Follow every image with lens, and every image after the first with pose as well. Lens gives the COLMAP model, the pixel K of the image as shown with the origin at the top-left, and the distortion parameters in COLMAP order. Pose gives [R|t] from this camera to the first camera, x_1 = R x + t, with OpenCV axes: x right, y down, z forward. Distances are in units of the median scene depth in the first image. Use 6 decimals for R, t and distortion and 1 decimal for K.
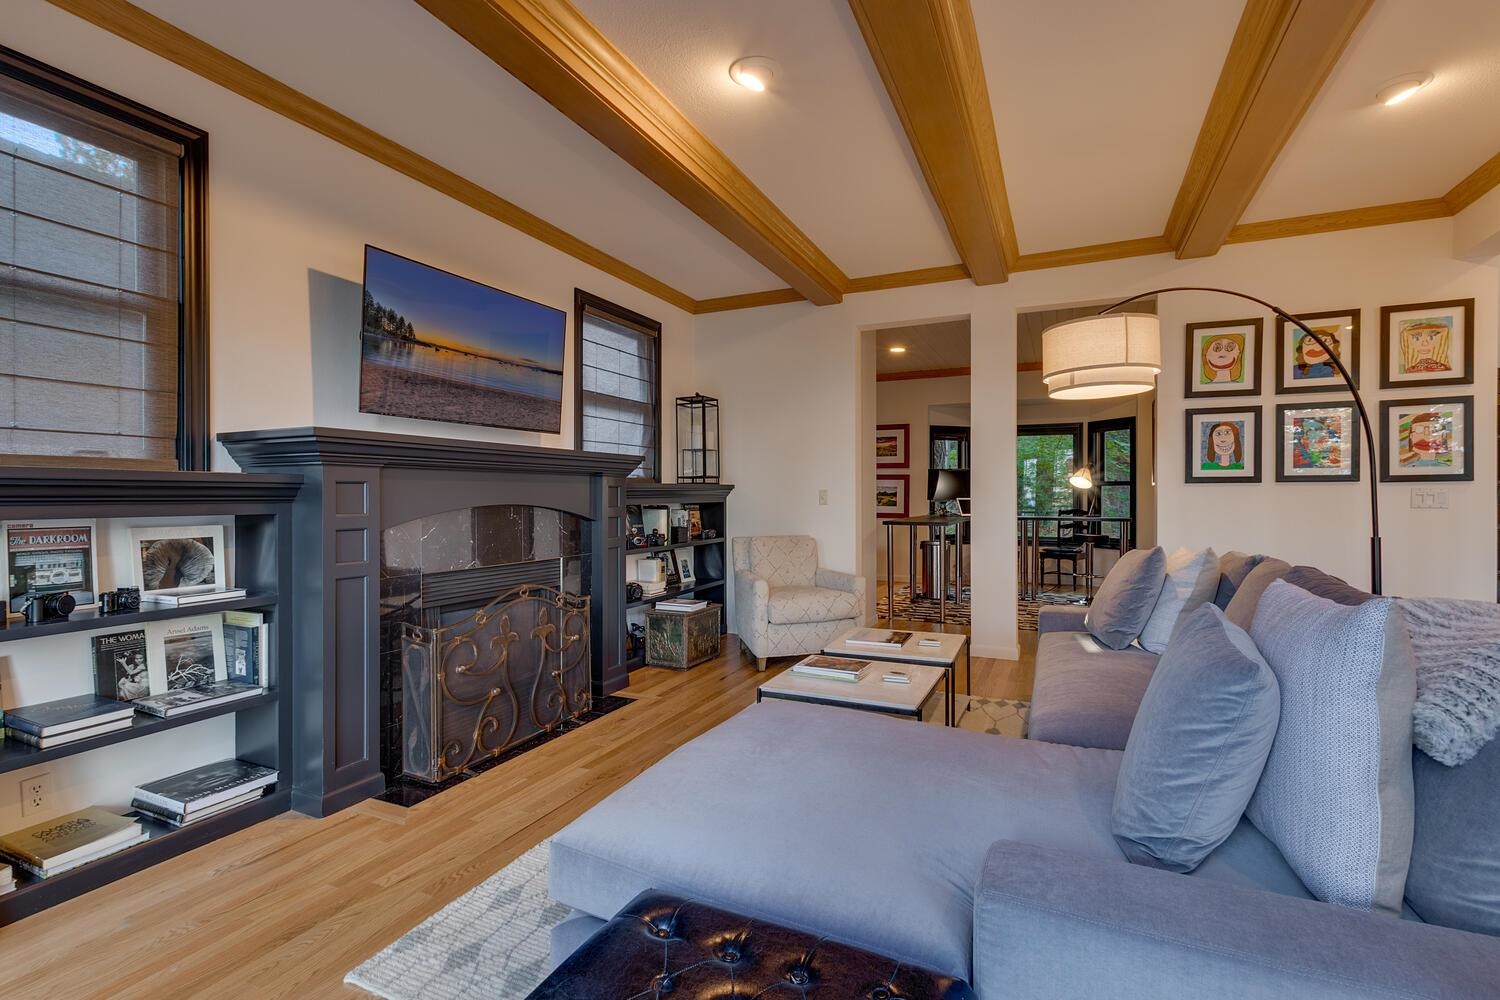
lens RADIAL K [[683.9, 0, 735.3], [0, 683.9, 500.5], [0, 0, 1]] dist [0.015818, 0.000816]
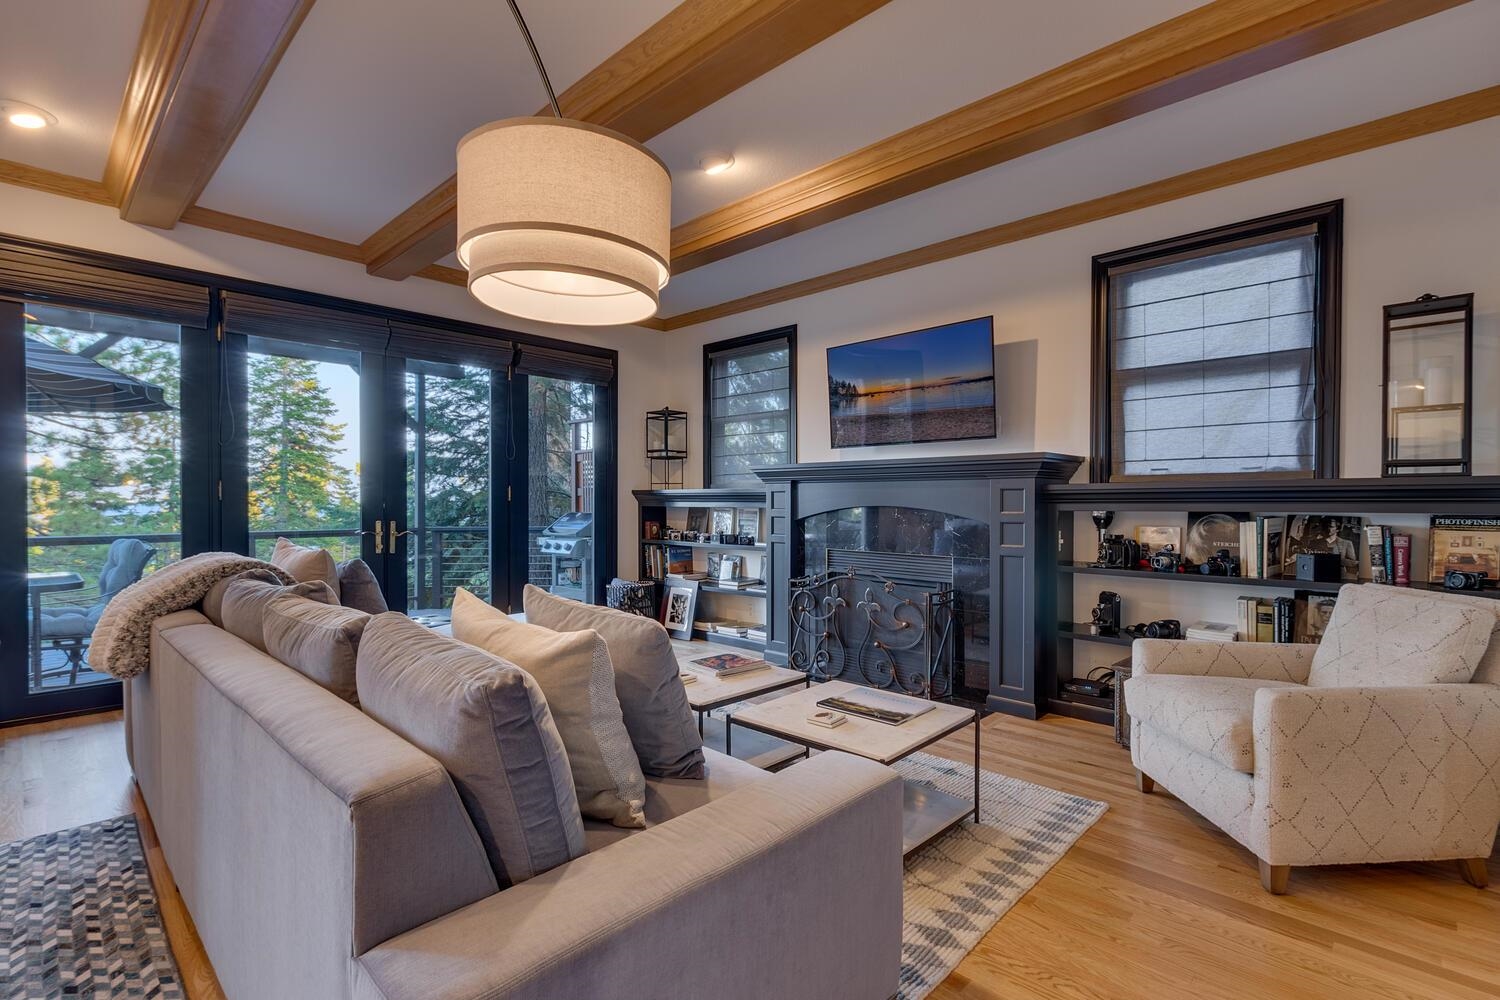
lens RADIAL K [[683.9, 0, 735.3], [0, 683.9, 500.5], [0, 0, 1]] dist [0.015818, 0.000816]
pose [[-0.306127, -0.008201, -0.951955, 0.722002], [-0.015734, 0.999870, -0.003554, 0.004100], [0.951861, 0.013890, -0.306216, 0.848177]]
